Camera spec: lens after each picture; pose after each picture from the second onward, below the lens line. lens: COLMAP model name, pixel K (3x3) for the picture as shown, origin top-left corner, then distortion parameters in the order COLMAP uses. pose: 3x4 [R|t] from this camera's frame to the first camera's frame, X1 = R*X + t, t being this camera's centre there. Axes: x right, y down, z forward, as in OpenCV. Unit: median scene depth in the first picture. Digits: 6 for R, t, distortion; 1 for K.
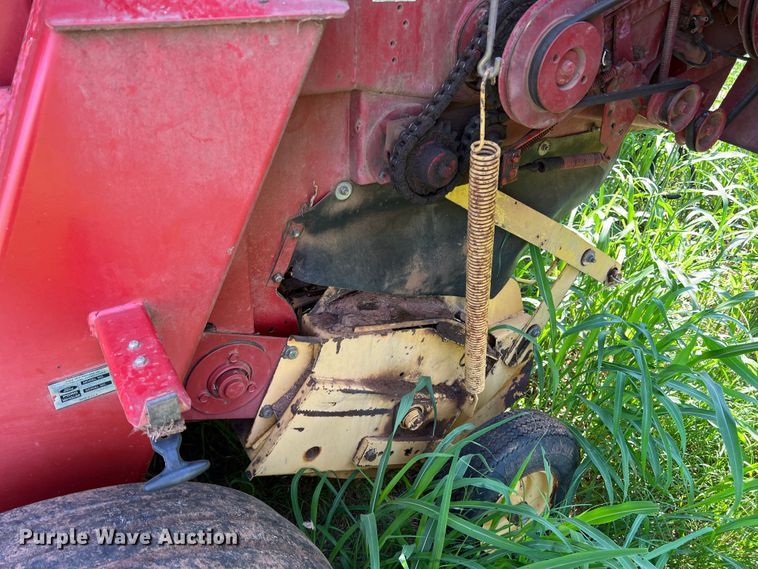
lens RADIAL K [[567.2, 0, 370.5], [0, 567.2, 273.3], [0, 0, 1]] dist [0.066976, -0.083845]
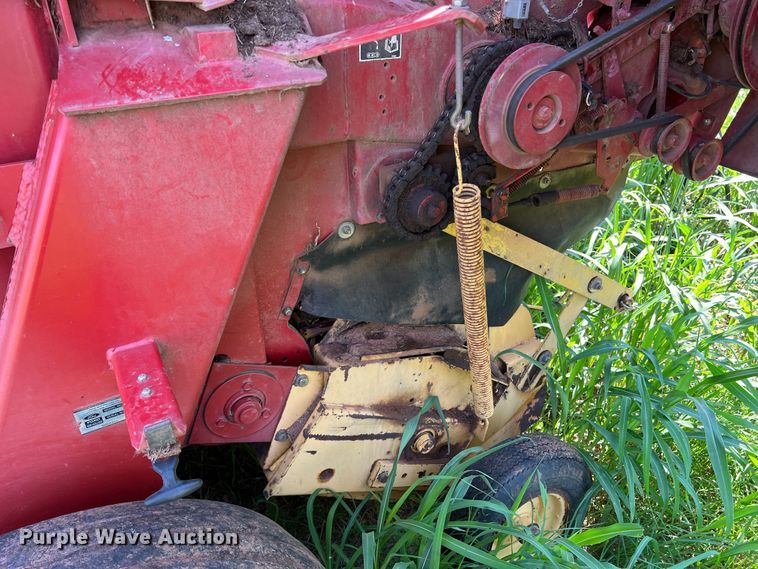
lens RADIAL K [[565.5, 0, 379.0], [0, 565.5, 284.5], [0, 0, 1]] dist [0.067027, -0.086796]
pose [[0.997078, -0.018998, -0.073984, 0.099097], [0.017512, 0.999633, -0.020687, -0.019877], [0.074350, 0.019331, 0.997045, -0.071818]]
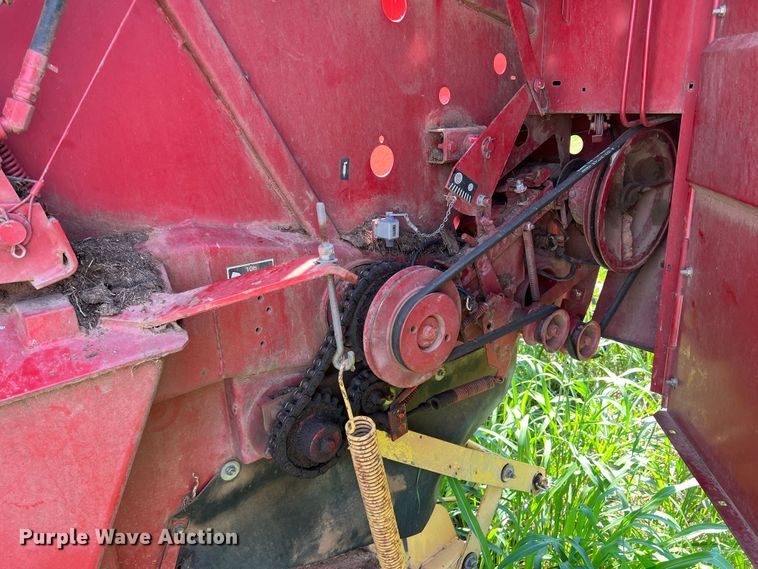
lens RADIAL K [[570.1, 0, 379.0], [0, 570.1, 284.5], [0, 0, 1]] dist [0.074589, -0.096599]
pose [[0.985647, -0.125644, 0.112756, 0.134720], [0.150227, 0.957489, -0.246264, -0.180861], [-0.077021, 0.259669, 0.962621, -0.015045]]
